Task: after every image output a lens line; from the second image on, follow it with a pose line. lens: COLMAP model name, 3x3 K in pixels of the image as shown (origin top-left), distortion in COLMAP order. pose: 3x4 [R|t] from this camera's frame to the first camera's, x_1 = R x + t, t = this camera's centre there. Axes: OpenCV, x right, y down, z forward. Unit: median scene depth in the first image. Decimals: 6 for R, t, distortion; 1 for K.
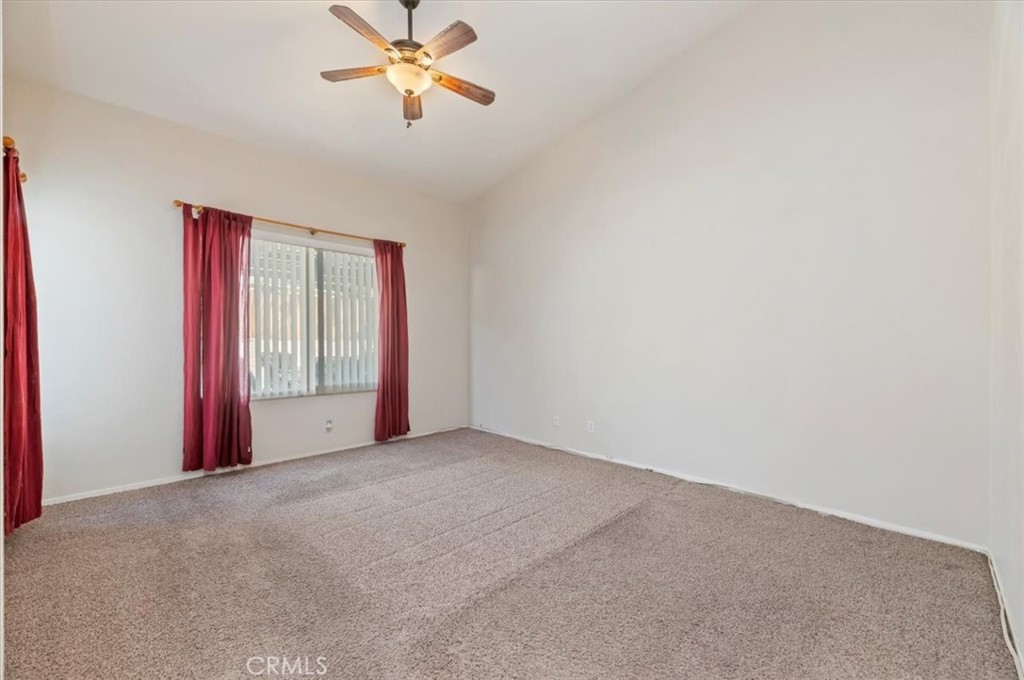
lens RADIAL K [[415.9, 0, 511.4], [0, 415.9, 336.2], [0, 0, 1]] dist [-0.004048, -0.000250]
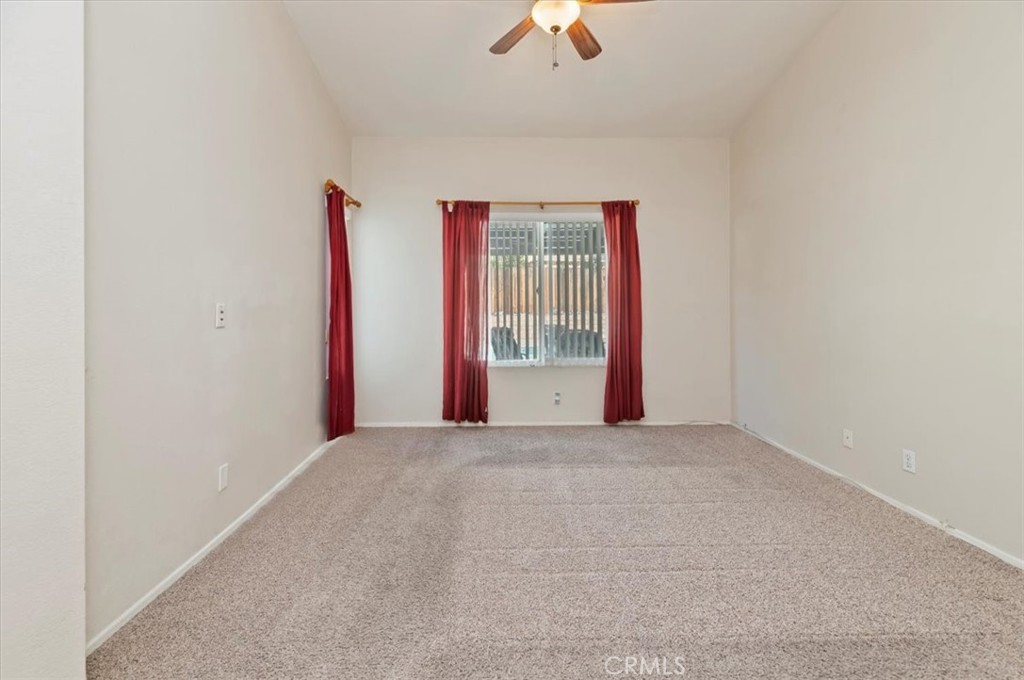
lens RADIAL K [[436.1, 0, 512.0], [0, 436.1, 307.8], [0, 0, 1]] dist [-0.001720, -0.000120]
pose [[0.717088, -0.010465, -0.696904, 0.236259], [0.010482, 0.999936, -0.004231, 0.002983], [0.696904, -0.004271, 0.717152, 0.201386]]
